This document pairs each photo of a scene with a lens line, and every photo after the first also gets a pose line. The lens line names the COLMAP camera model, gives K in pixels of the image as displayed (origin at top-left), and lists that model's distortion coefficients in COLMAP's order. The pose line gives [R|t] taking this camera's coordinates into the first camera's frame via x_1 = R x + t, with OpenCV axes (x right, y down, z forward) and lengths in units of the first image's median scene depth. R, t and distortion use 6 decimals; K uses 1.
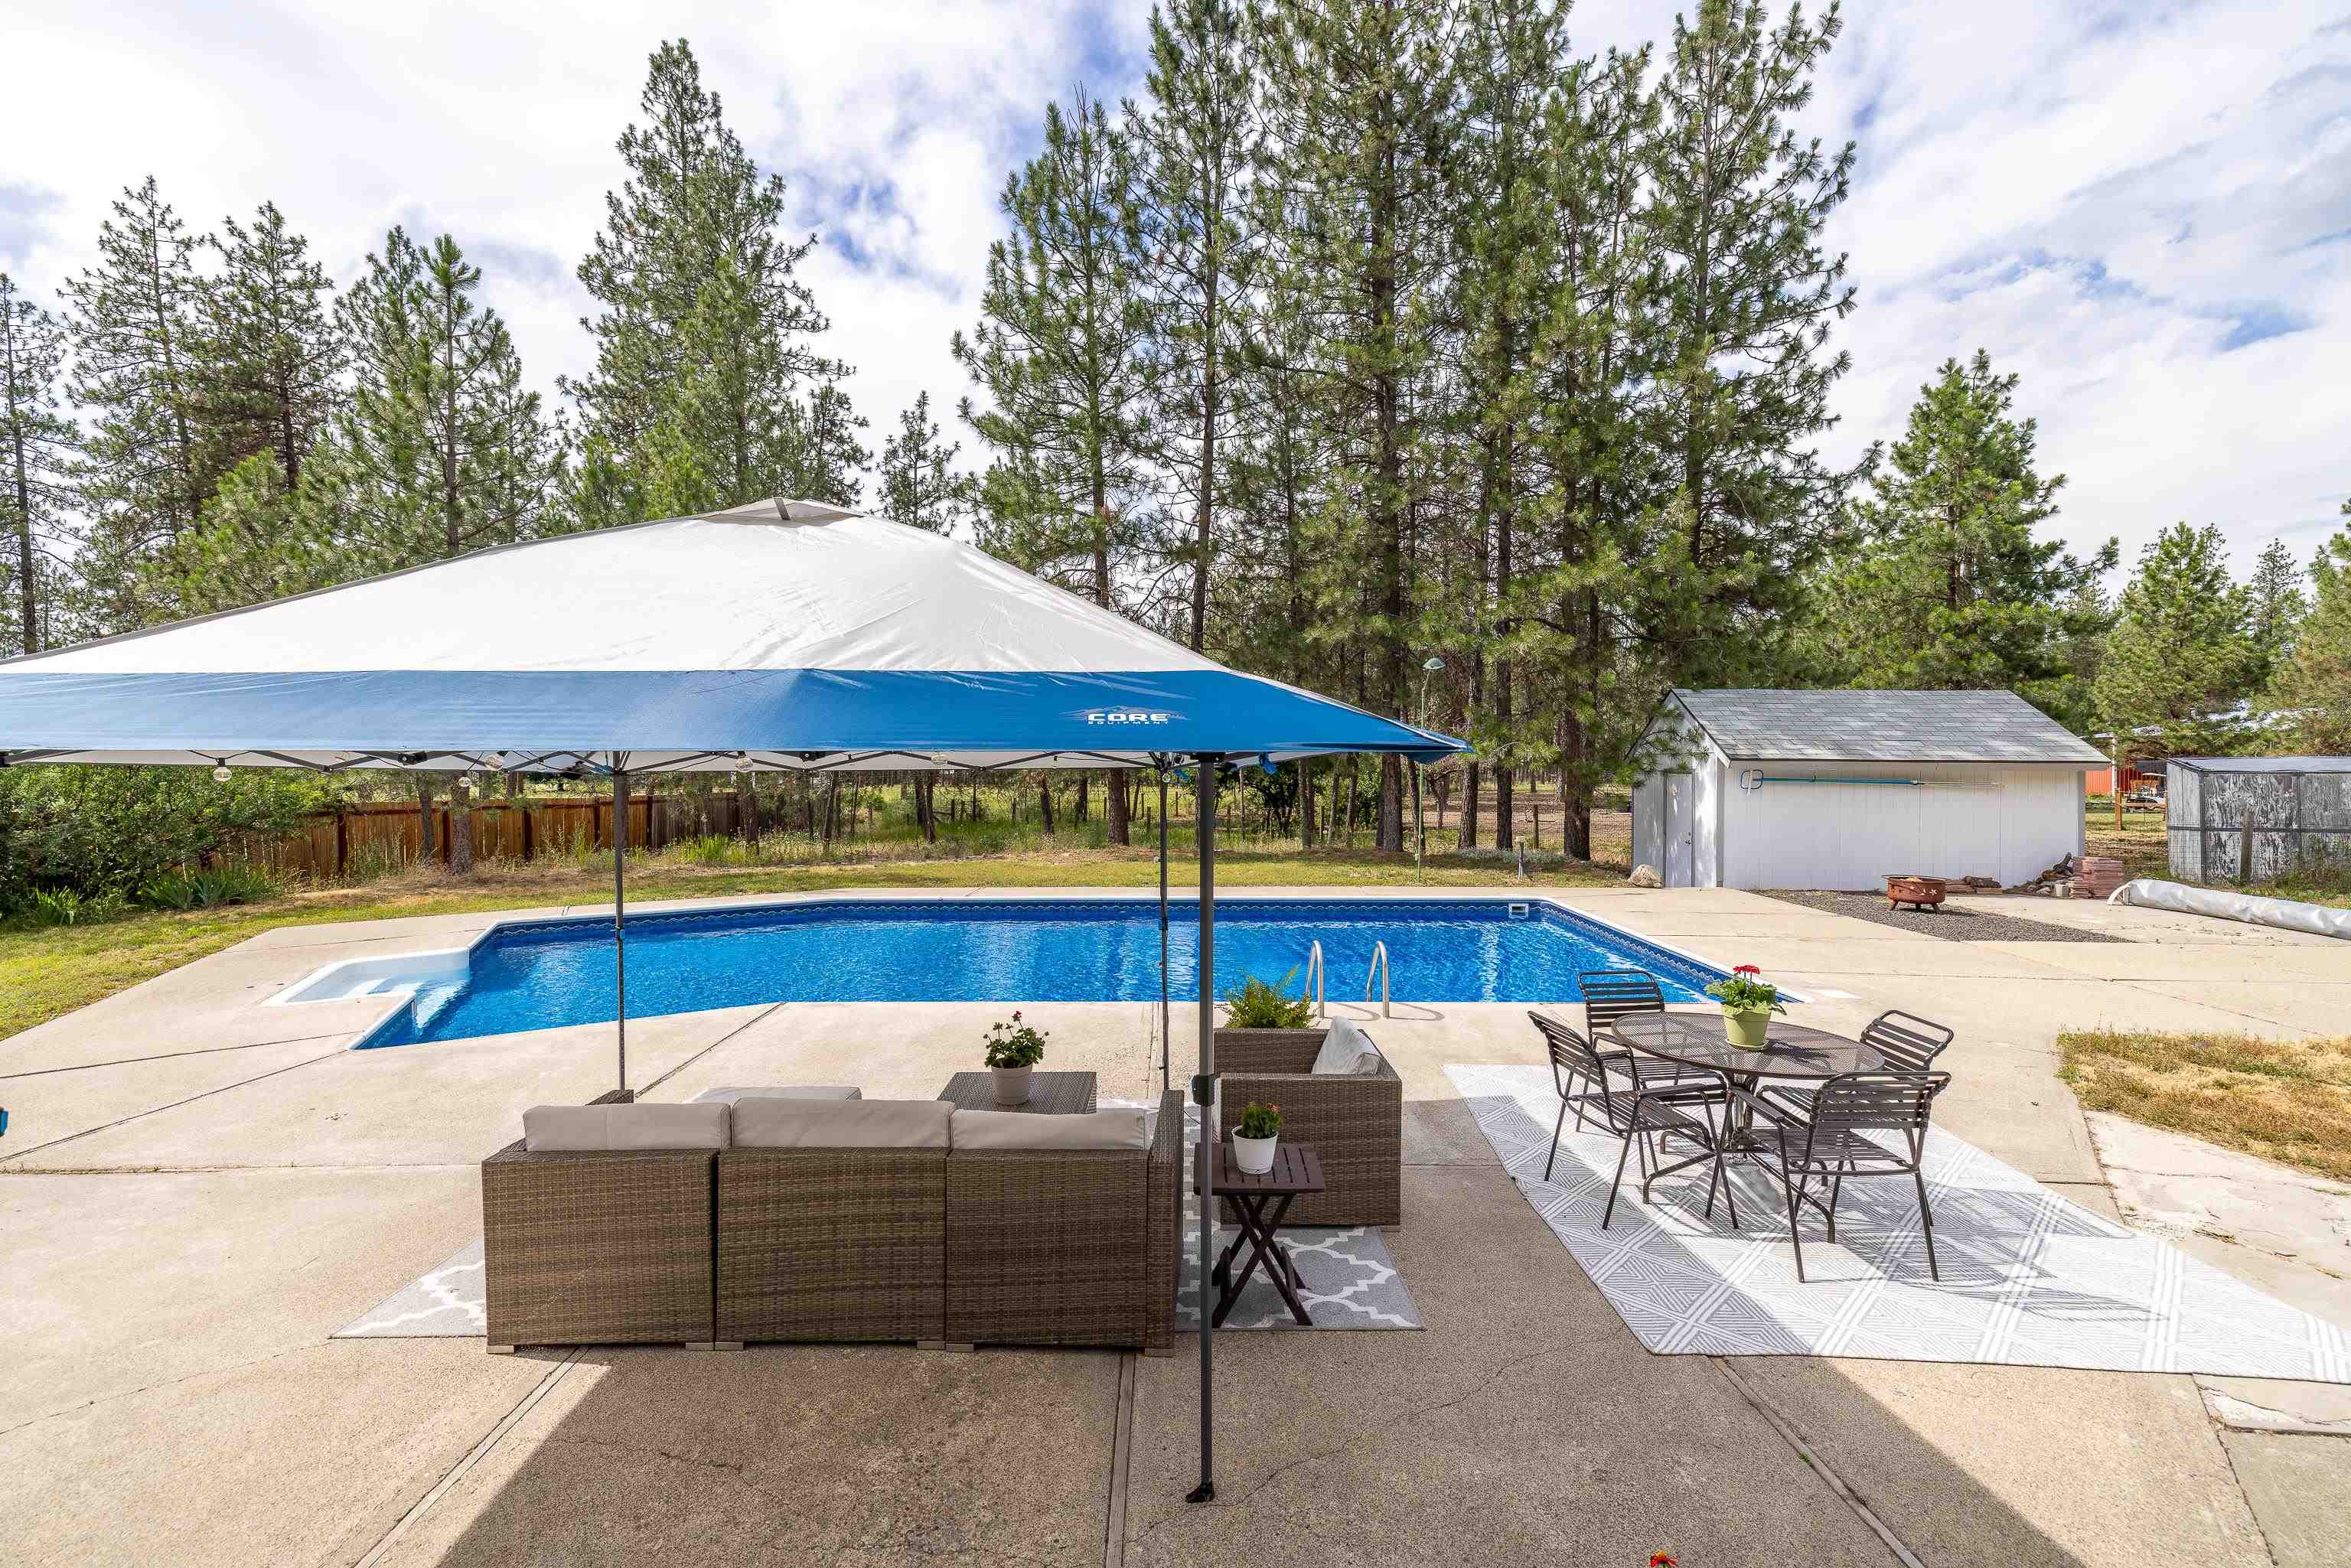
lens RADIAL K [[987.3, 0, 1172.1], [0, 987.3, 776.4], [0, 0, 1]] dist [0.001032, 0.000840]
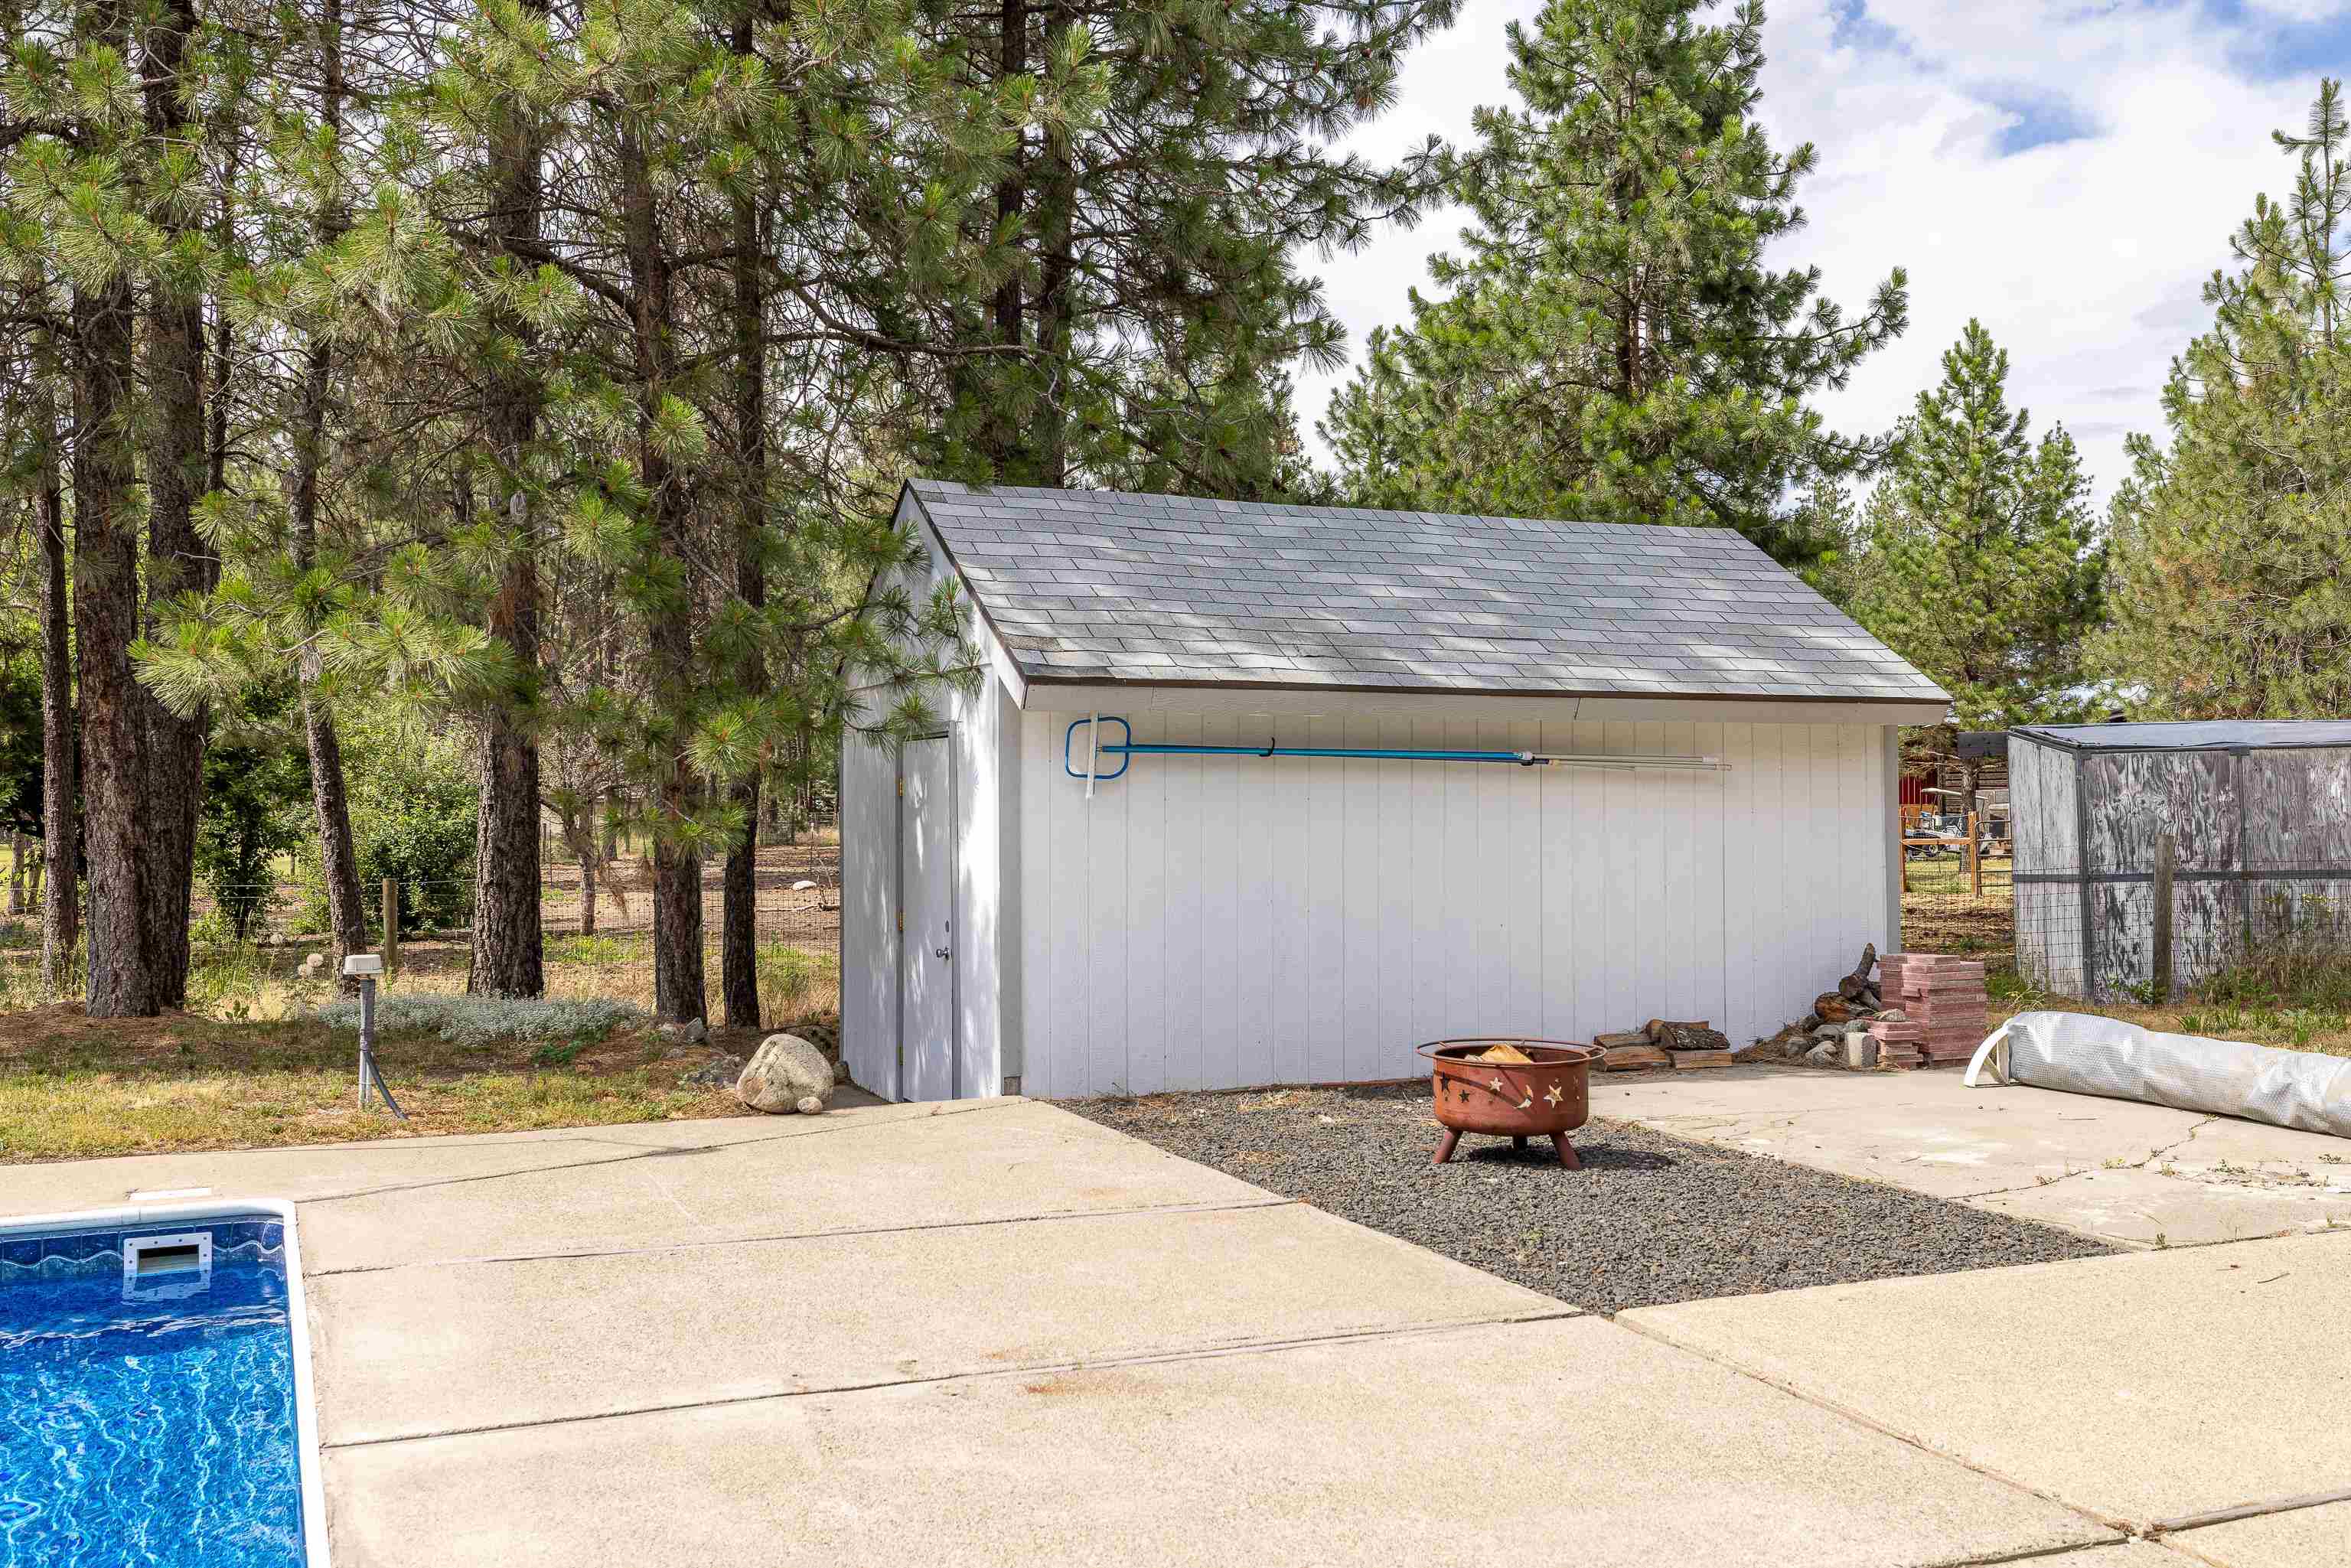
lens RADIAL K [[1999.3, 0, 1175.5], [0, 1999.3, 784.0], [0, 0, 1]] dist [0.004995, 0.001002]
pose [[0.906831, -0.002528, 0.421487, 0.299009], [0.012334, 0.999713, -0.020542, 0.024733], [-0.421314, 0.023827, 0.906602, 0.361281]]
